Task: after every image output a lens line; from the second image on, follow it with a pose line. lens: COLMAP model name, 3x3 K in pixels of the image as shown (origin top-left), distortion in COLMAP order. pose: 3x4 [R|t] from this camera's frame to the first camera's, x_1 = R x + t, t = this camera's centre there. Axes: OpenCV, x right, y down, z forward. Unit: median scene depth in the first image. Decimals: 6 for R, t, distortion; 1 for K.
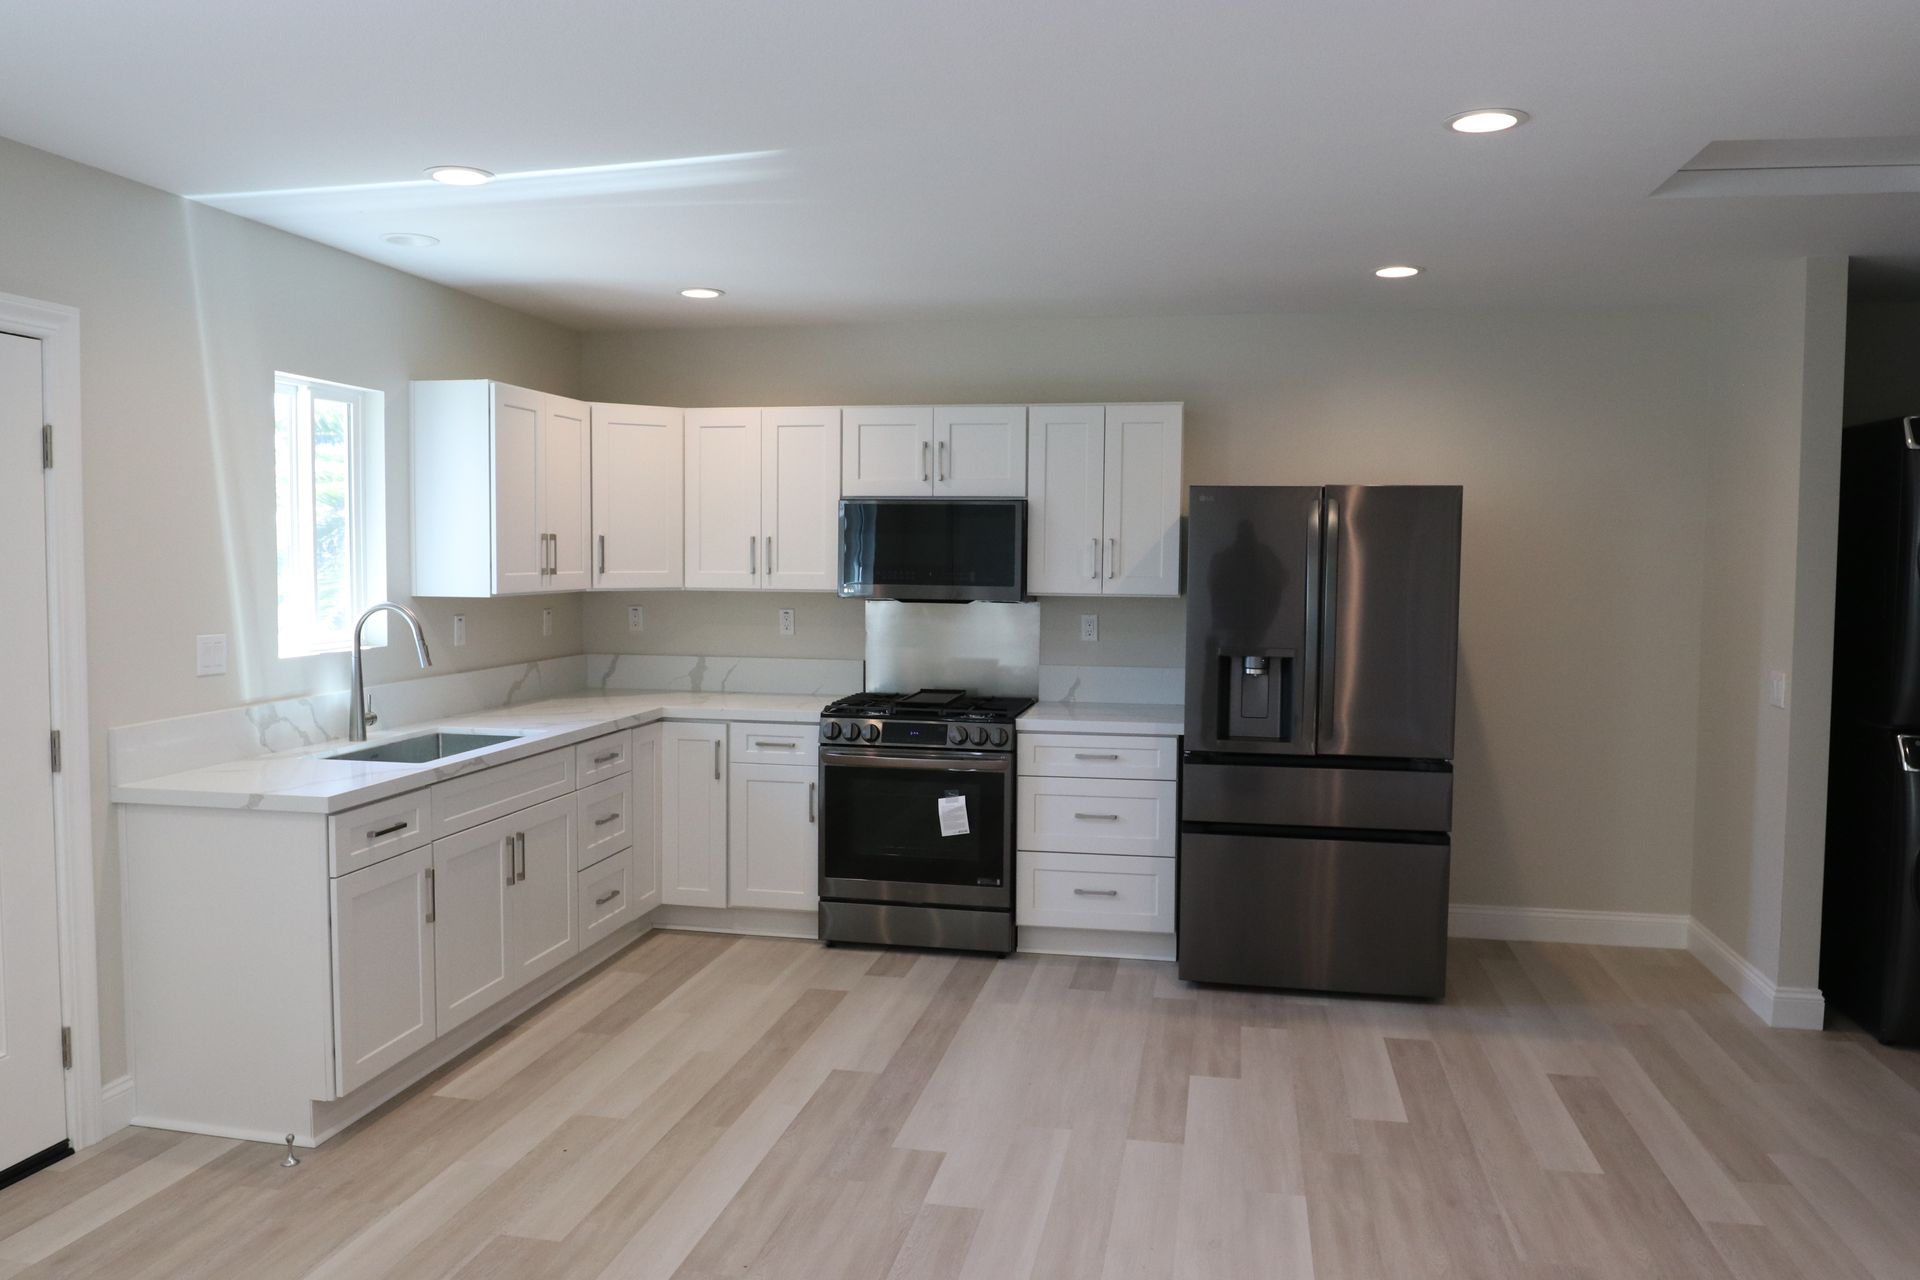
lens RADIAL K [[1409.8, 0, 960.0], [0, 1409.8, 640.0], [0, 0, 1]] dist [-0.036680, -0.001131]
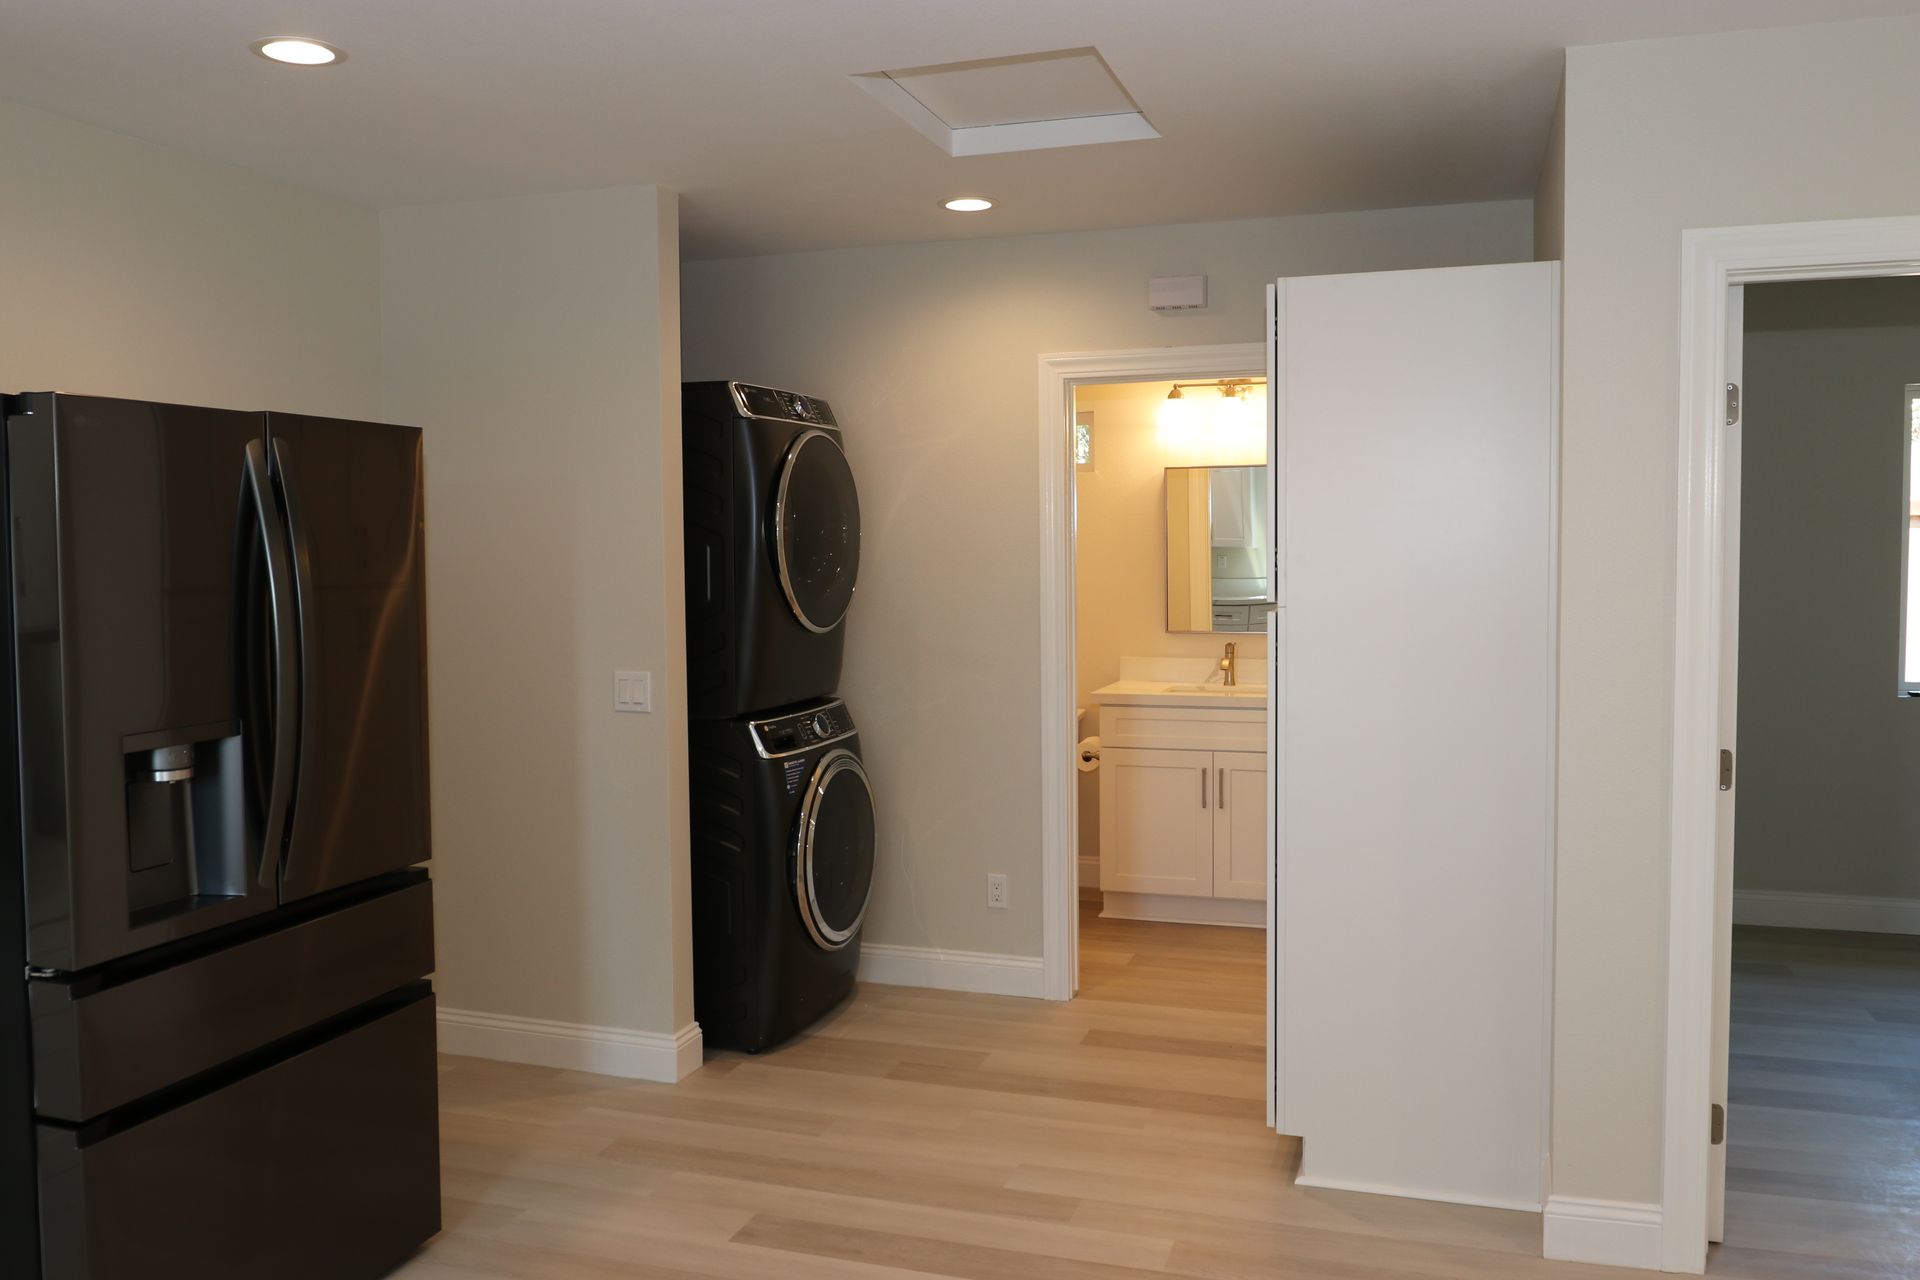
lens RADIAL K [[1505.5, 0, 960.0], [0, 1505.5, 640.0], [0, 0, 1]] dist [-0.031187, -0.004310]
pose [[0.135635, -0.075256, 0.987897, -0.249149], [0.074295, 0.995076, 0.065603, -0.035766], [-0.987969, 0.064498, 0.140558, 0.592058]]
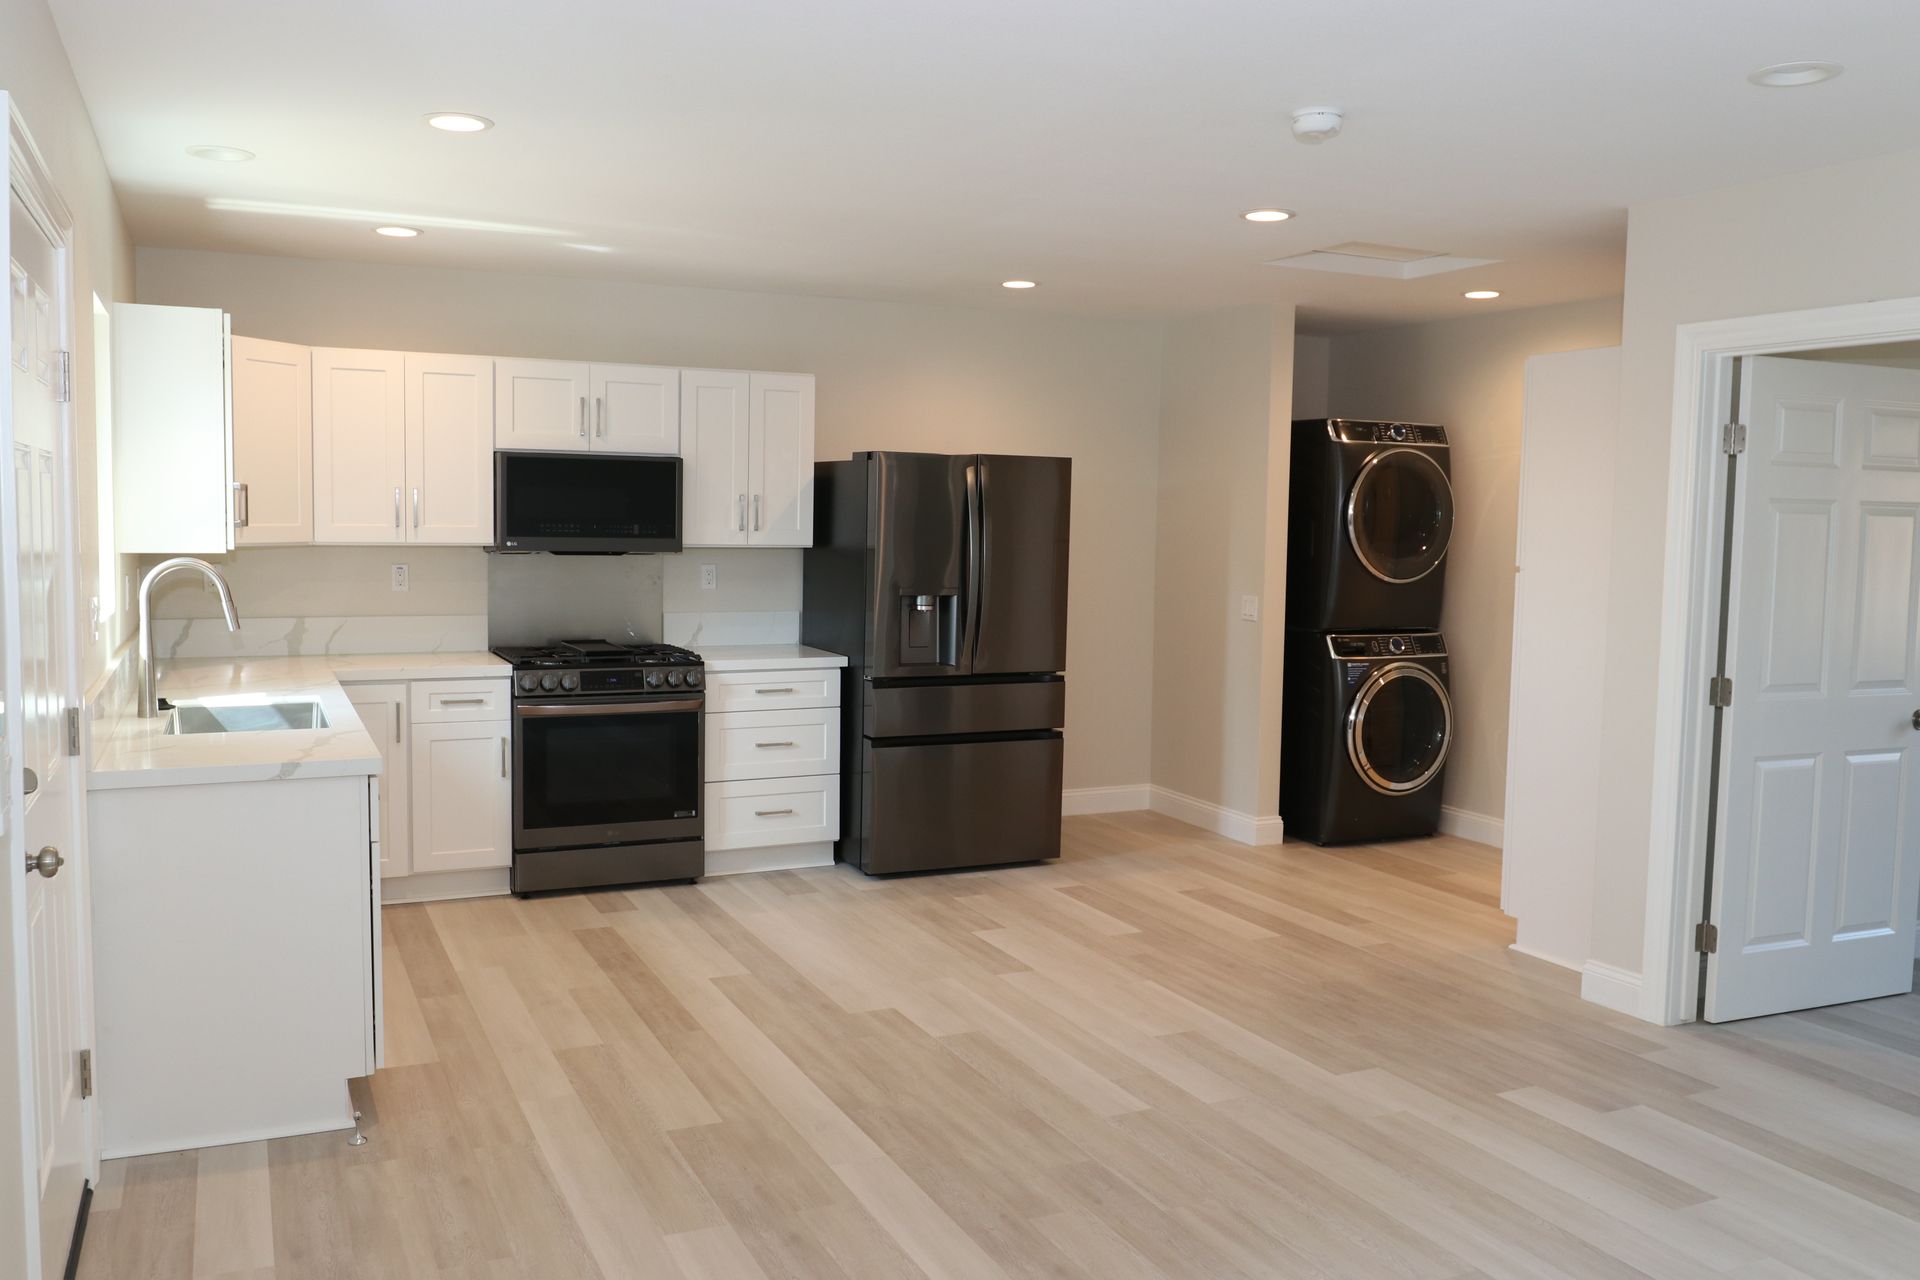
lens RADIAL K [[1505.5, 0, 960.0], [0, 1505.5, 640.0], [0, 0, 1]] dist [-0.031187, -0.004310]
pose [[0.805193, -0.044773, 0.591320, -0.482051], [0.028556, 0.998916, 0.036750, 0.003184], [-0.592325, -0.012705, 0.805599, -0.045459]]
